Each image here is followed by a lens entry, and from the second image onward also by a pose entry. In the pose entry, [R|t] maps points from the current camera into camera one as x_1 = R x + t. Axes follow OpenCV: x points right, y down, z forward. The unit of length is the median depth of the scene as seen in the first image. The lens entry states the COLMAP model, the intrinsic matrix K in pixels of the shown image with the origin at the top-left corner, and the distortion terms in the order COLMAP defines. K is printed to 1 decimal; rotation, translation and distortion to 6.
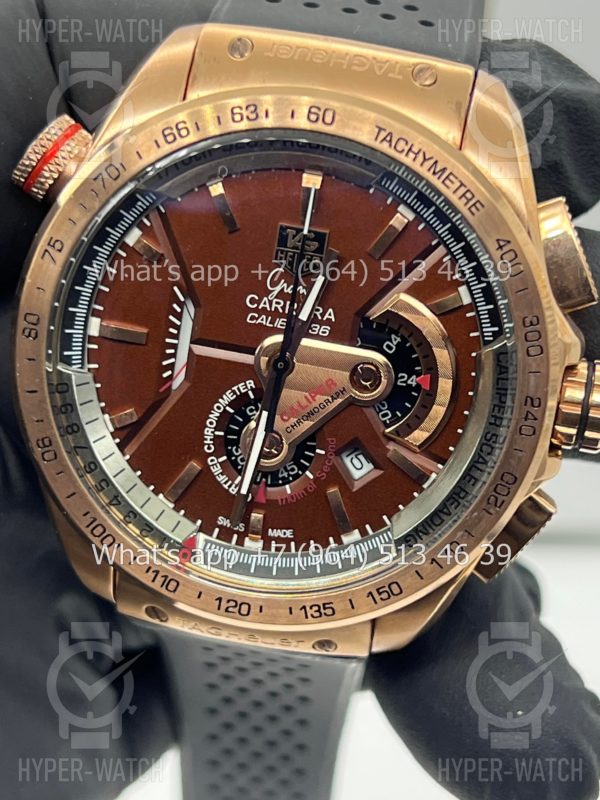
lens RADIAL K [[1890.3, 0, 301.0], [0, 1890.3, 417.6], [0, 0, 1]] dist [0.257526, -0.277964]
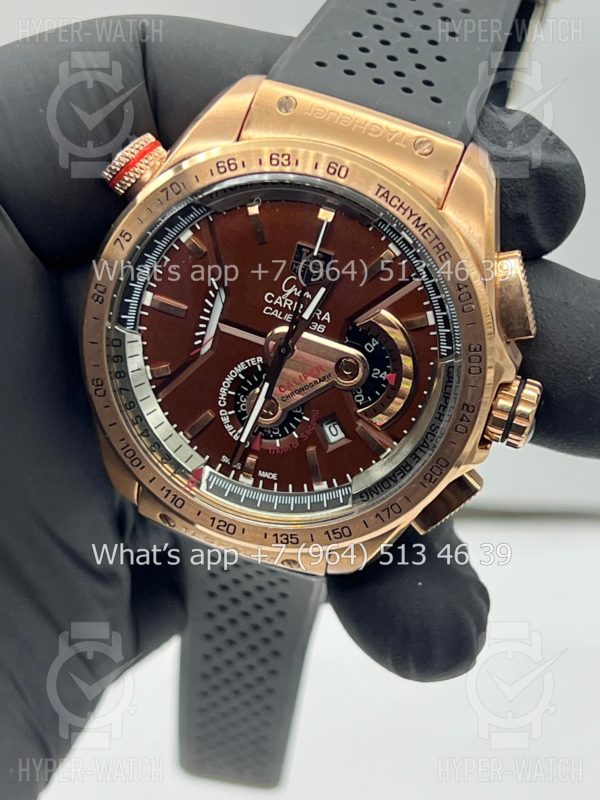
lens RADIAL K [[1880.8, 0, 300.0], [0, 1880.8, 400.0], [0, 0, 1]] dist [0.239912, -0.068480]
pose [[0.988295, 0.145465, -0.045961, 0.064609], [-0.141777, 0.987030, 0.075306, -0.092498], [0.056319, -0.067909, 0.996101, -0.290133]]
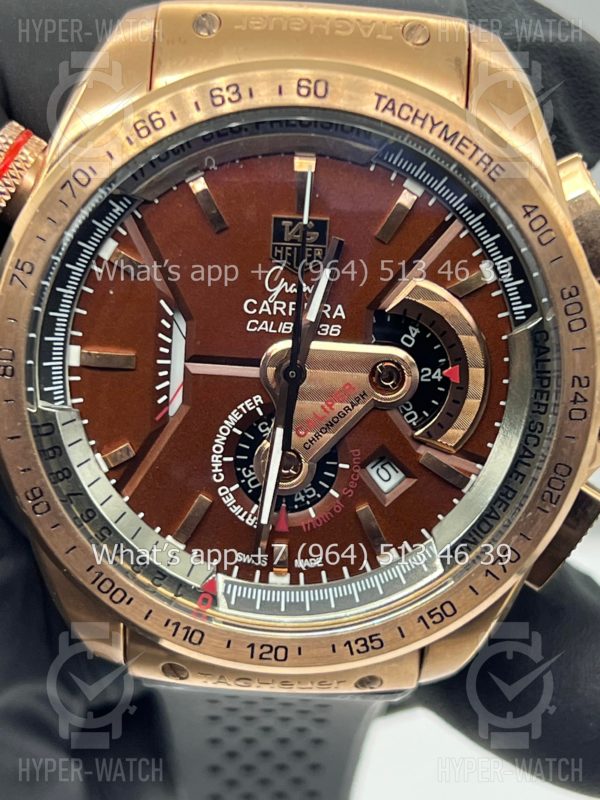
lens RADIAL K [[1880.8, 0, 300.0], [0, 1880.8, 400.0], [0, 0, 1]] dist [0.239912, -0.068480]
pose [[0.989330, -0.116923, 0.086918, -0.084631], [0.118614, 0.992834, -0.014530, -0.002429], [-0.084596, 0.024685, 0.996109, 0.120417]]
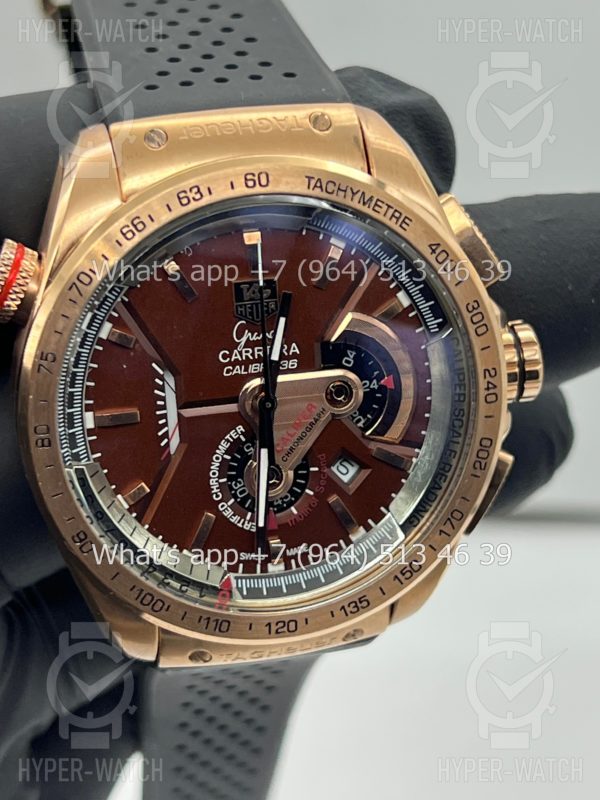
lens RADIAL K [[1880.8, 0, 300.0], [0, 1880.8, 400.0], [0, 0, 1]] dist [0.239912, -0.068480]
pose [[0.922572, -0.284918, 0.260159, -0.276955], [0.281292, 0.958218, 0.051897, -0.081682], [-0.264075, 0.025302, 0.964170, -0.065502]]
